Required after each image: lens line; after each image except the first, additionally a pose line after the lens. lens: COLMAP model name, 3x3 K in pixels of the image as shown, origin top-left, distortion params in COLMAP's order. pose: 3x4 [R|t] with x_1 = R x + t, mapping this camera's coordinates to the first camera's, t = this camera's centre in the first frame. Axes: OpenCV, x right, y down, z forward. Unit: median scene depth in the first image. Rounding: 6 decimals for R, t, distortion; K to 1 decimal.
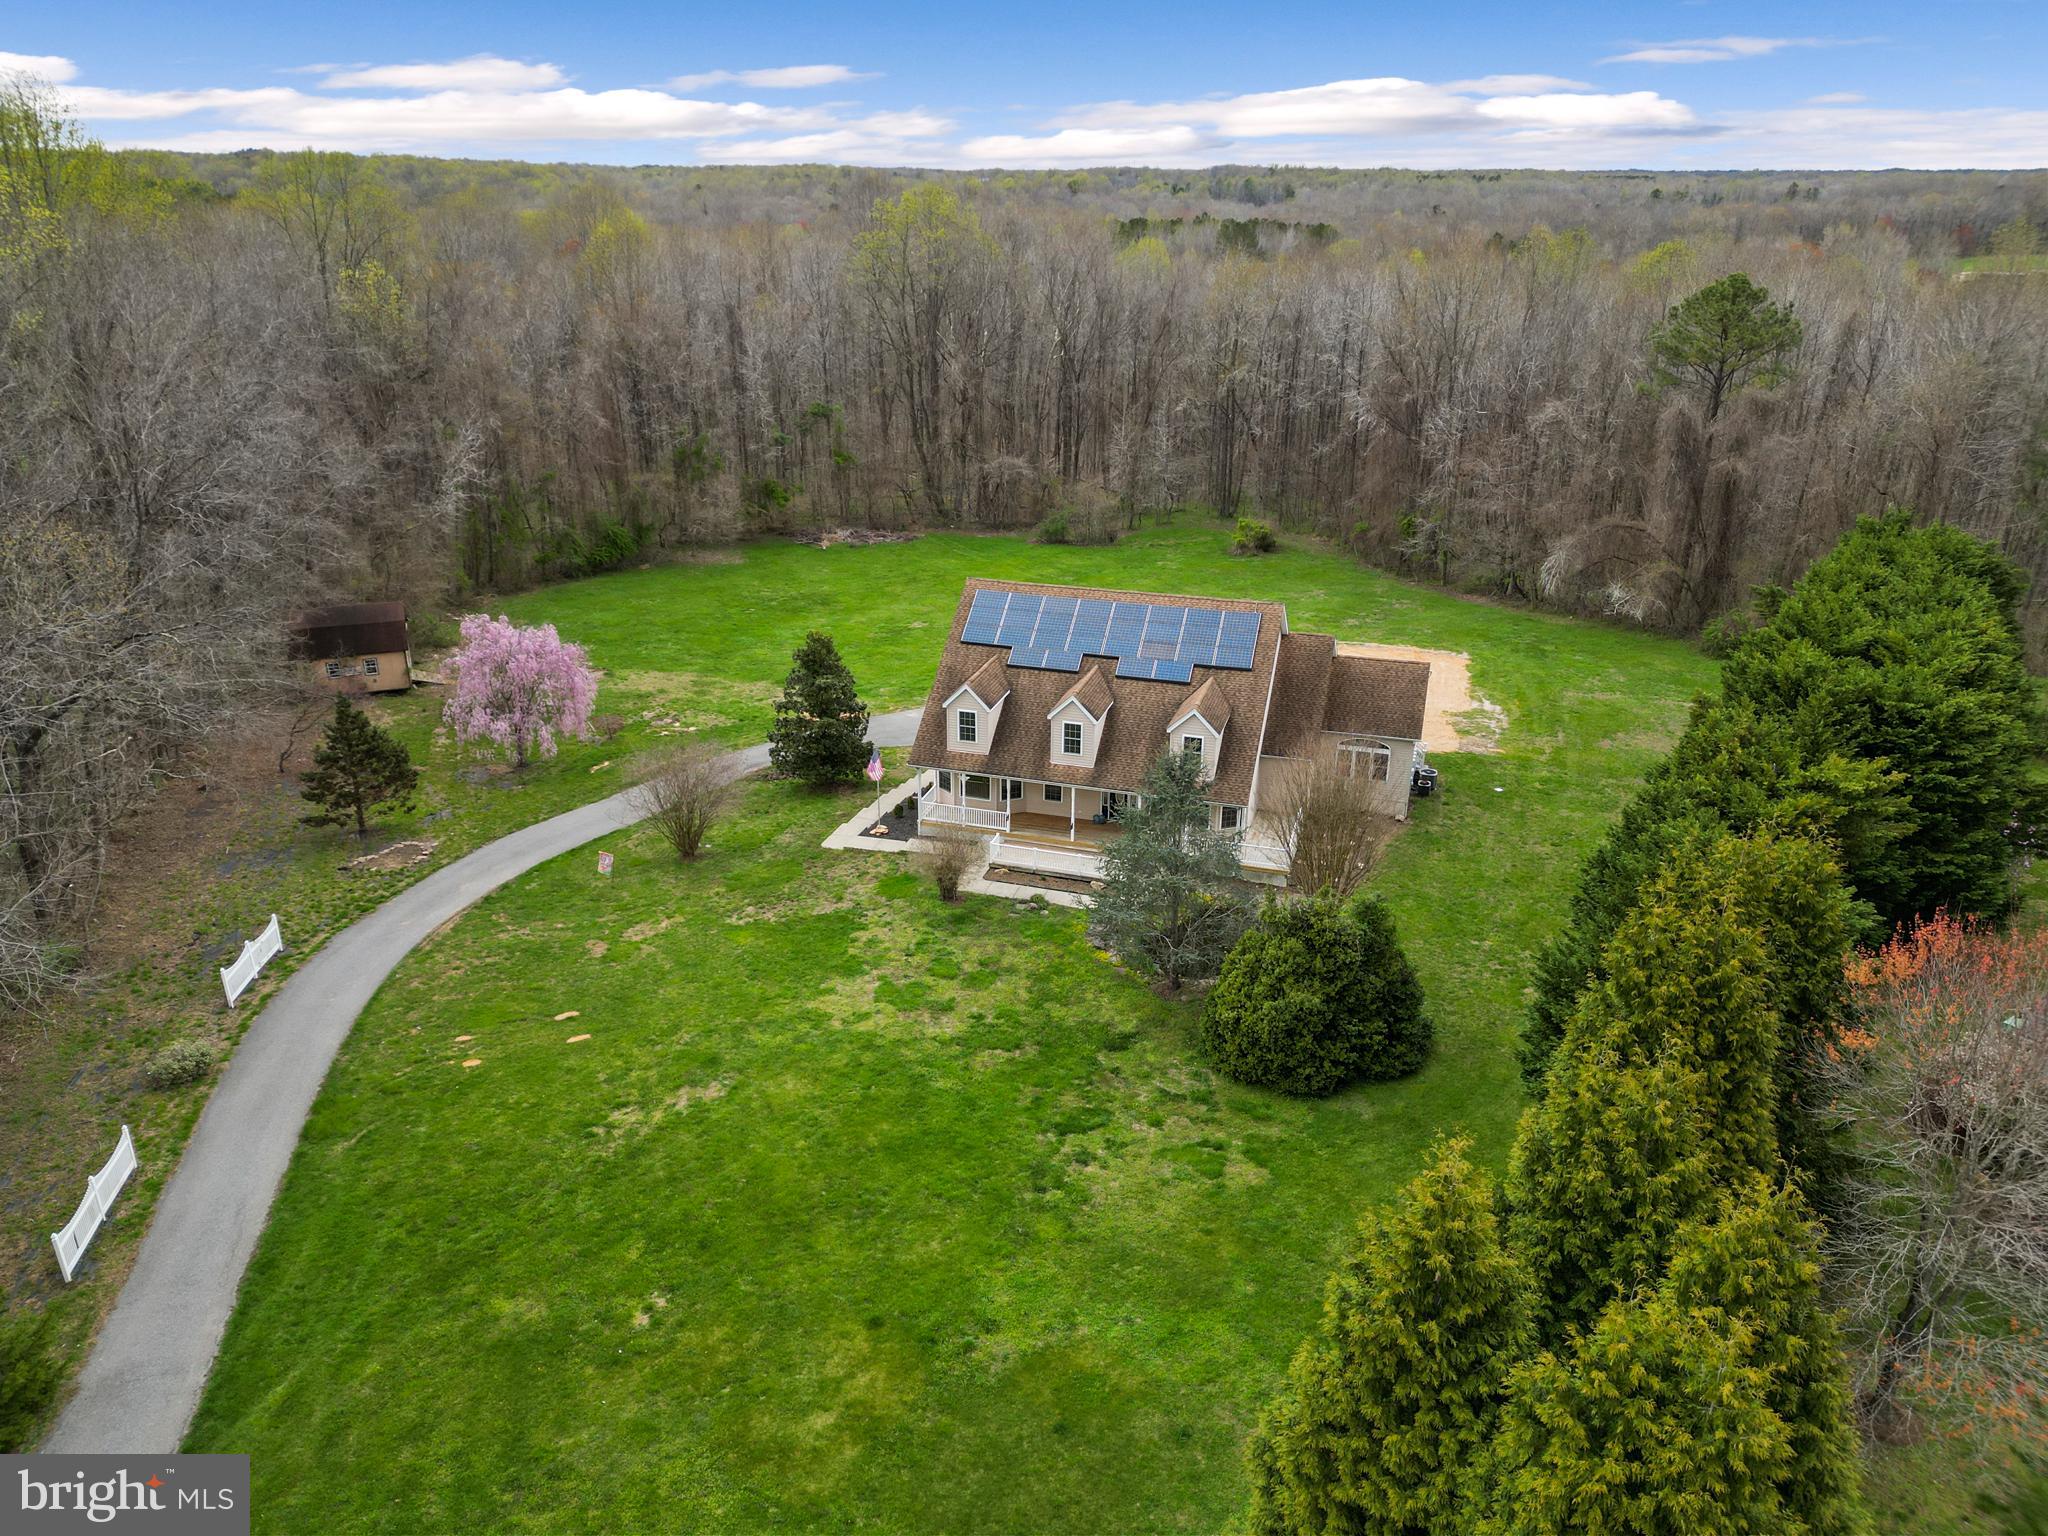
lens RADIAL K [[1439.4, 0, 1010.0], [0, 1439.4, 723.2], [0, 0, 1]] dist [0.117894, -0.100173]
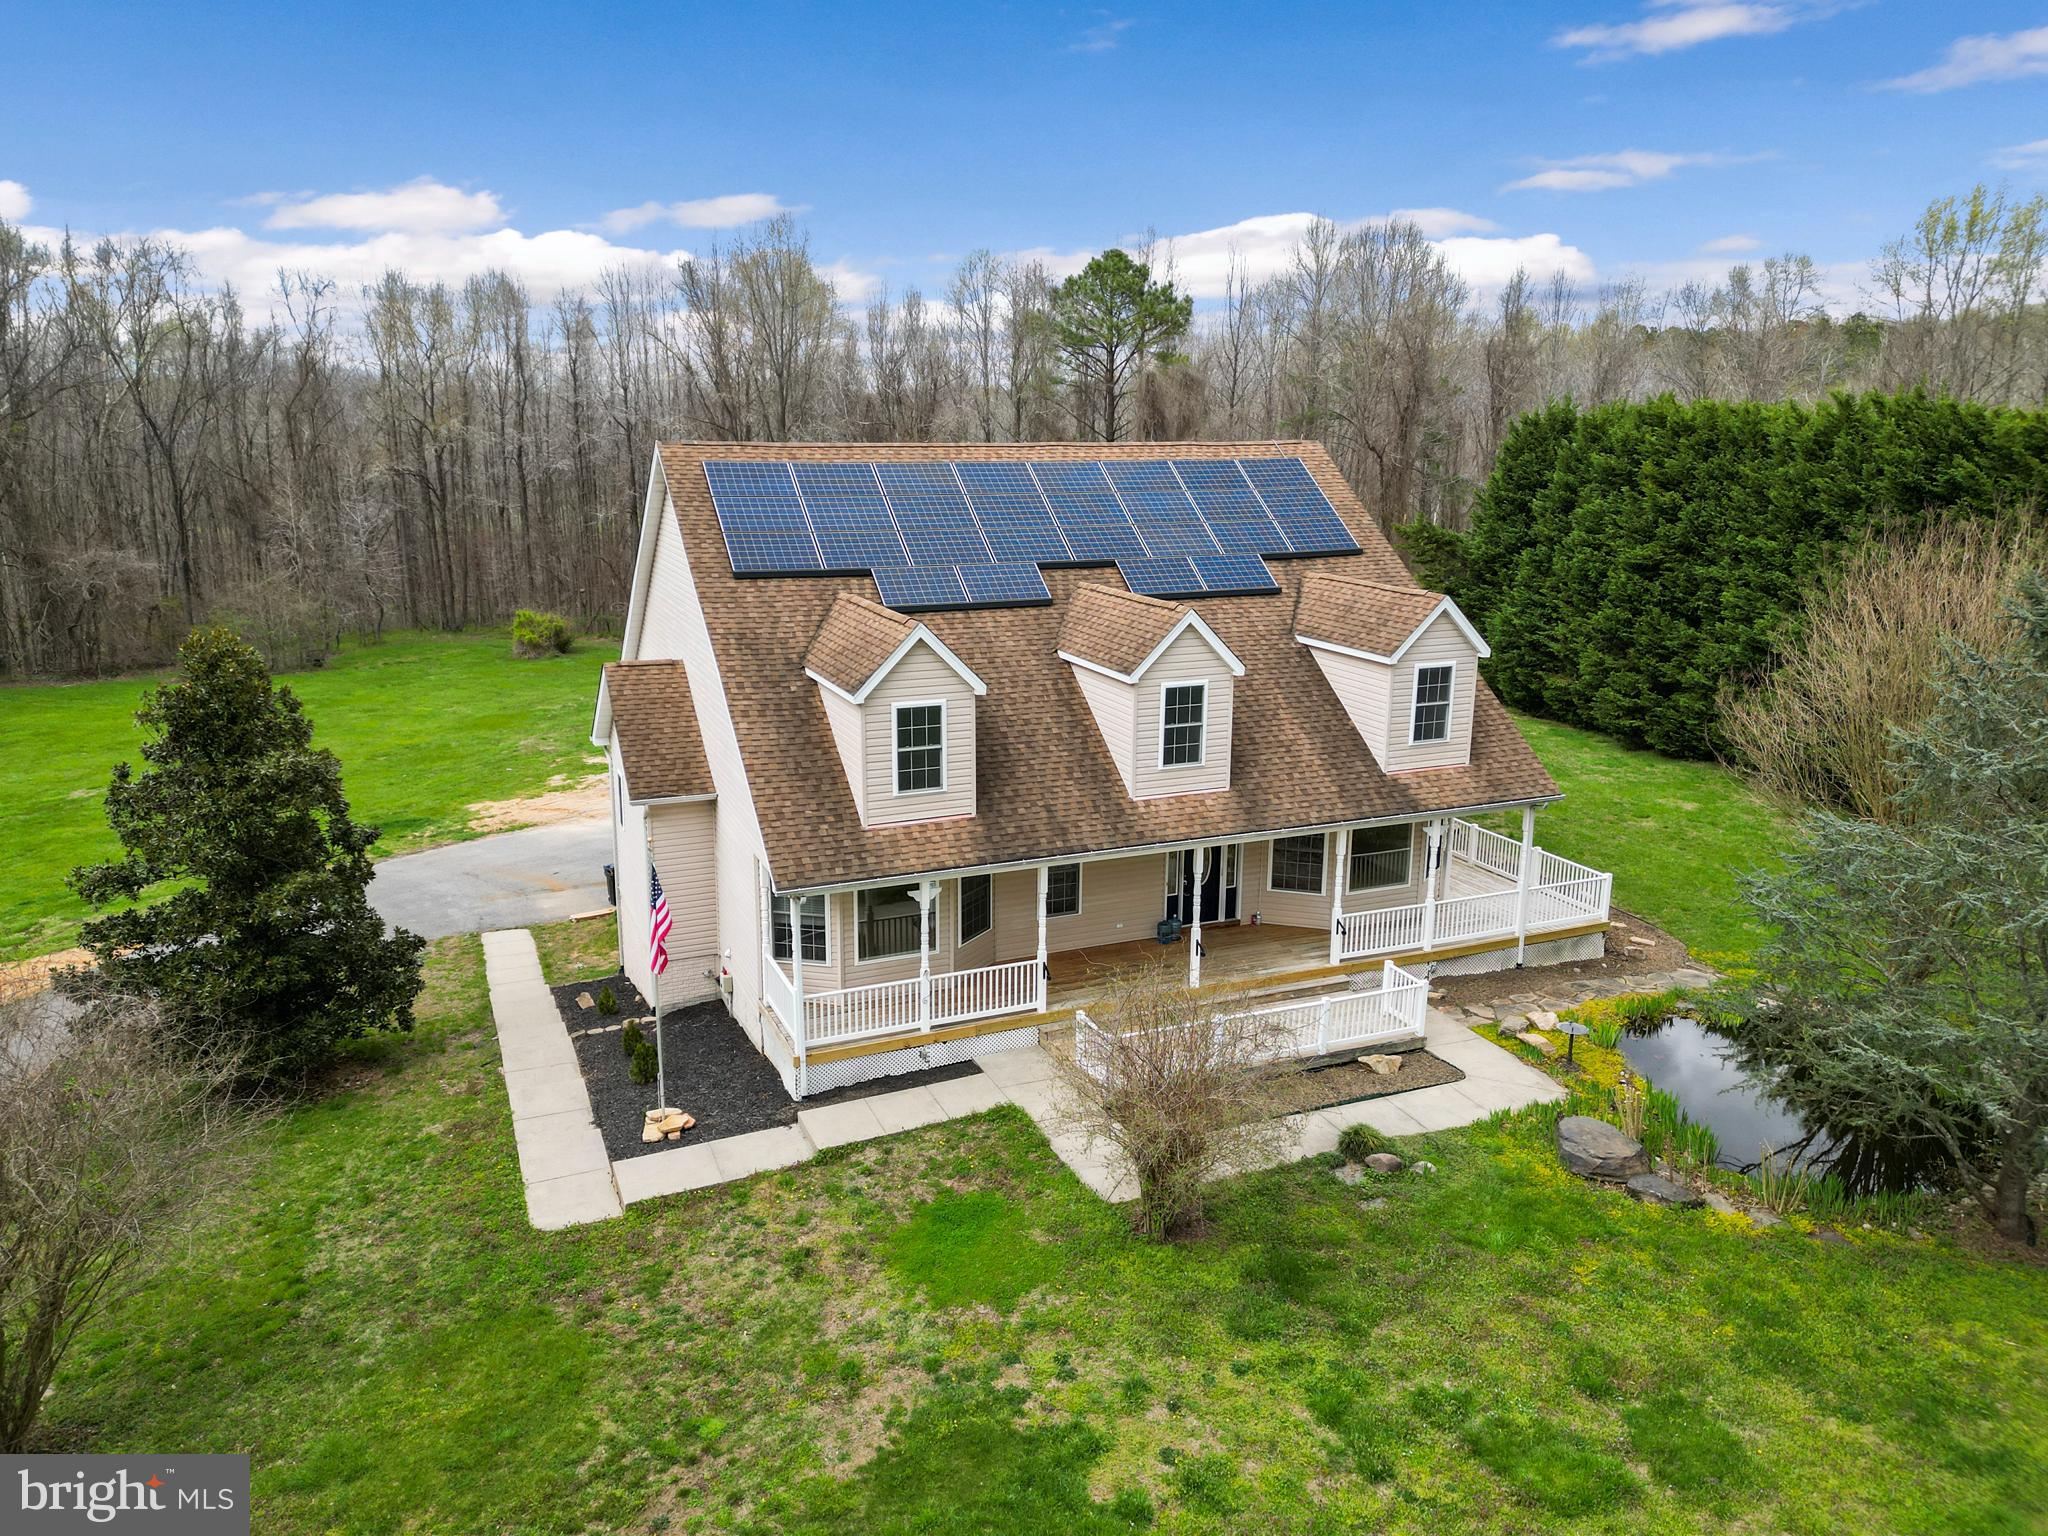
lens RADIAL K [[1425.9, 0, 1010.3], [0, 1425.9, 742.6], [0, 0, 1]] dist [0.062047, -0.051286]
pose [[0.766409, -0.143882, 0.626031, -0.232526], [0.224238, 0.973207, -0.050846, 0.023665], [-0.601942, 0.179349, 0.778138, 0.697272]]
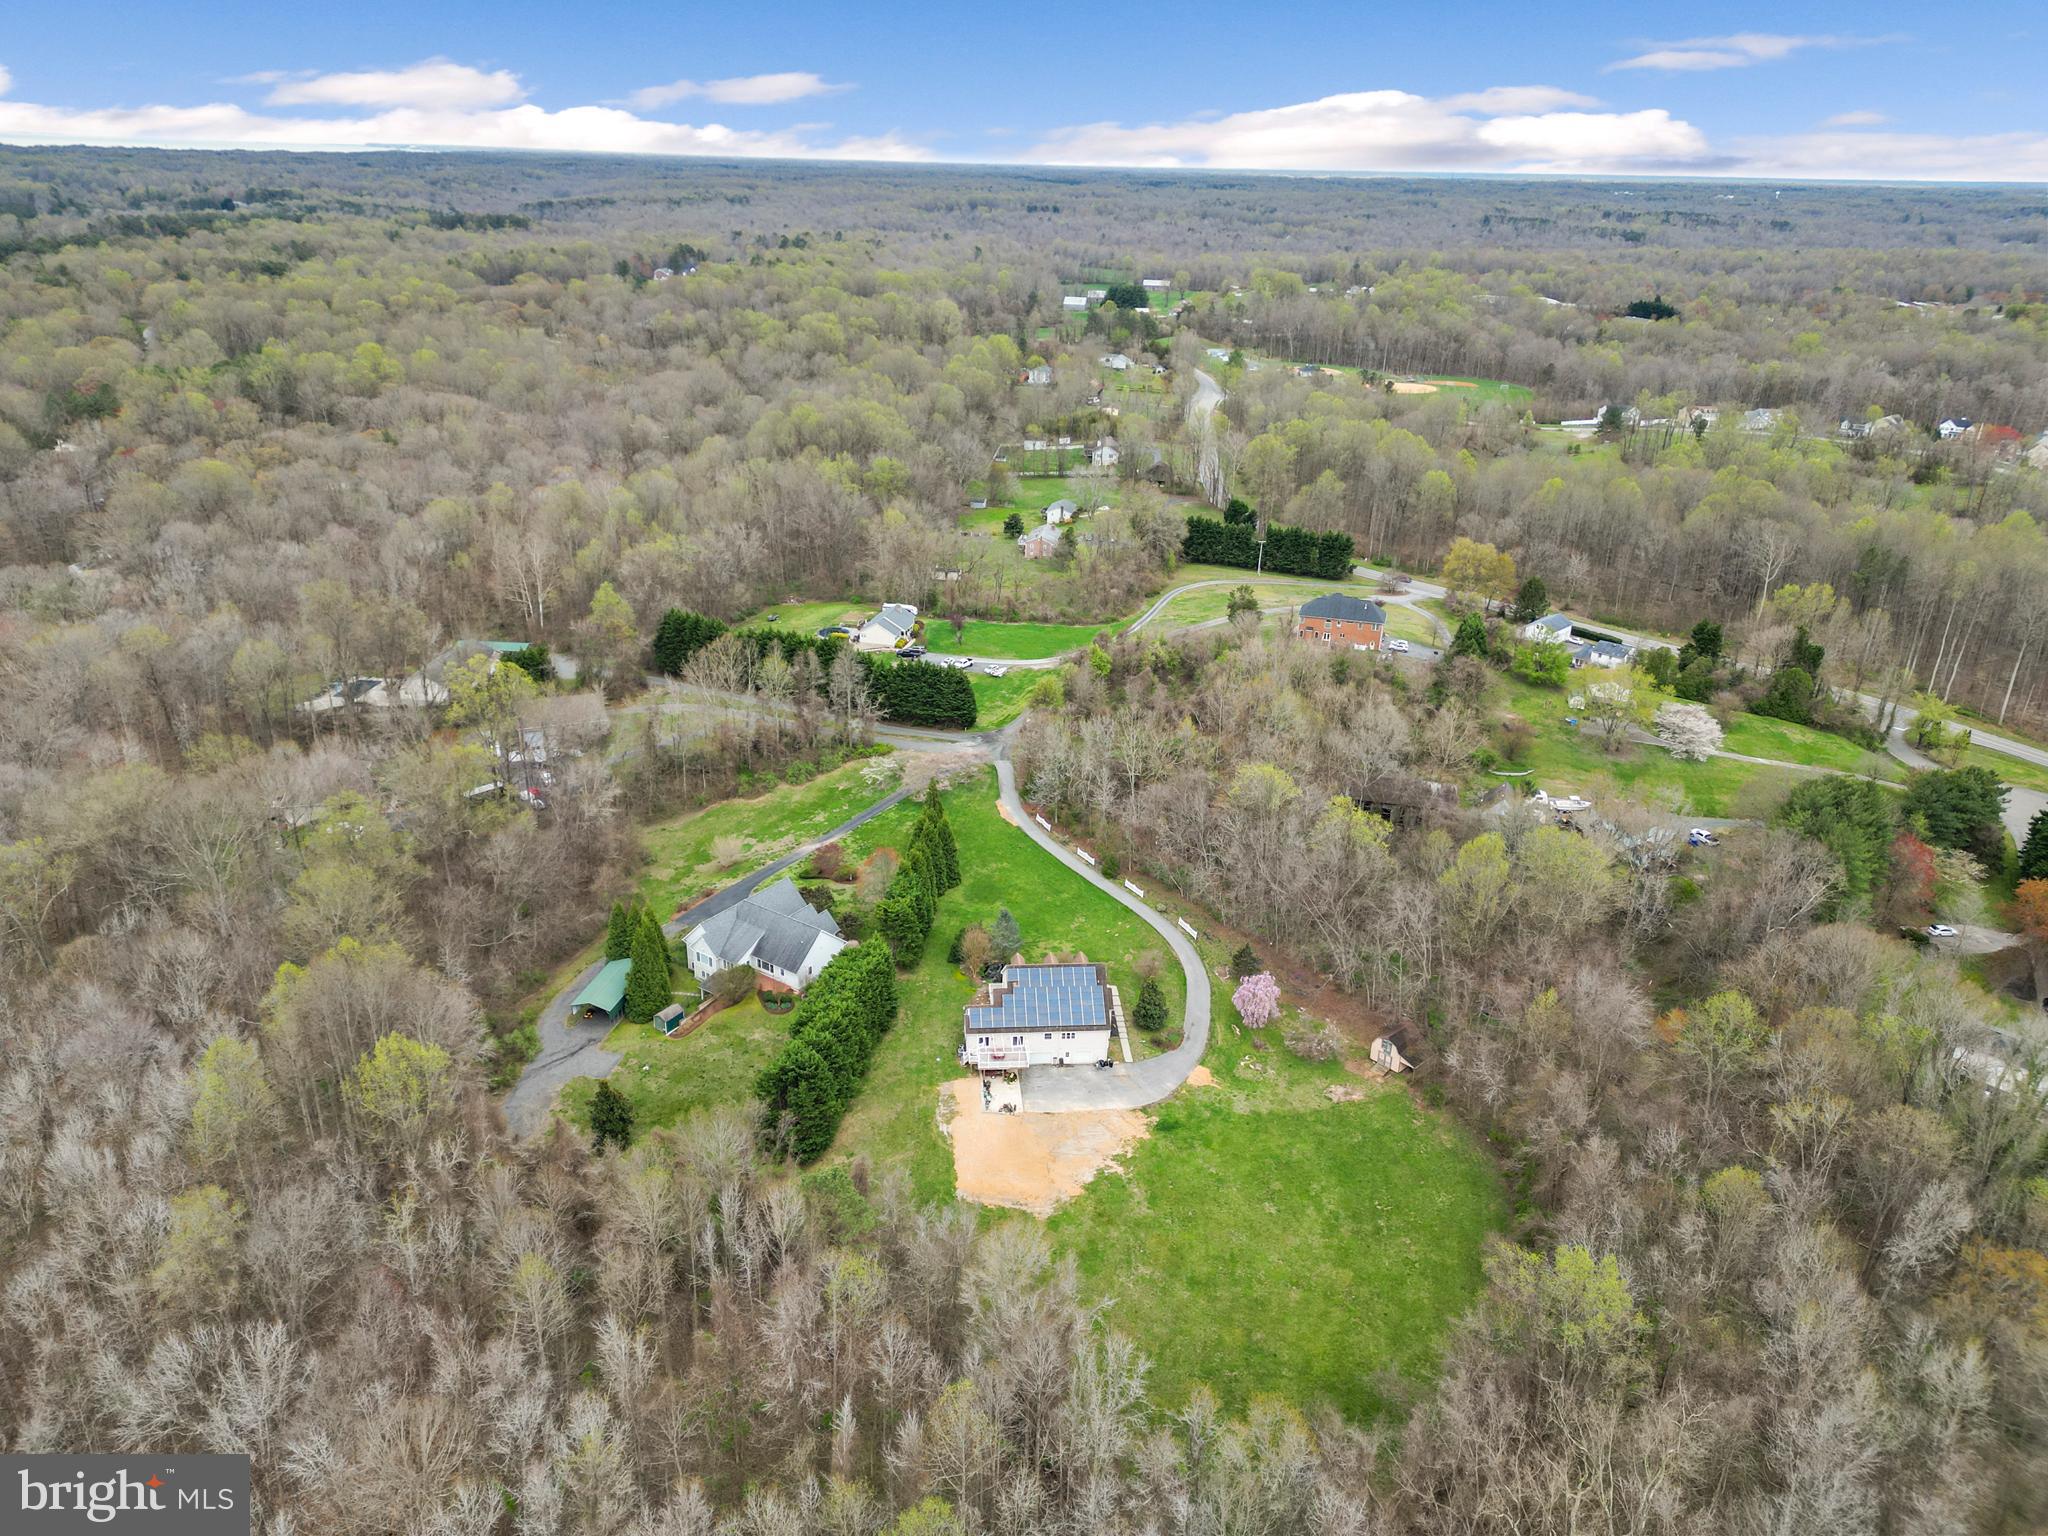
lens RADIAL K [[1425.6, 0, 1015.2], [0, 1425.6, 735.5], [0, 0, 1]] dist [0.087637, -0.091715]
pose [[-0.925499, 0.112762, -0.361574, 1.315784], [-0.162027, 0.745013, 0.647073, -2.641930], [0.342342, 0.657450, -0.671239, 2.906471]]
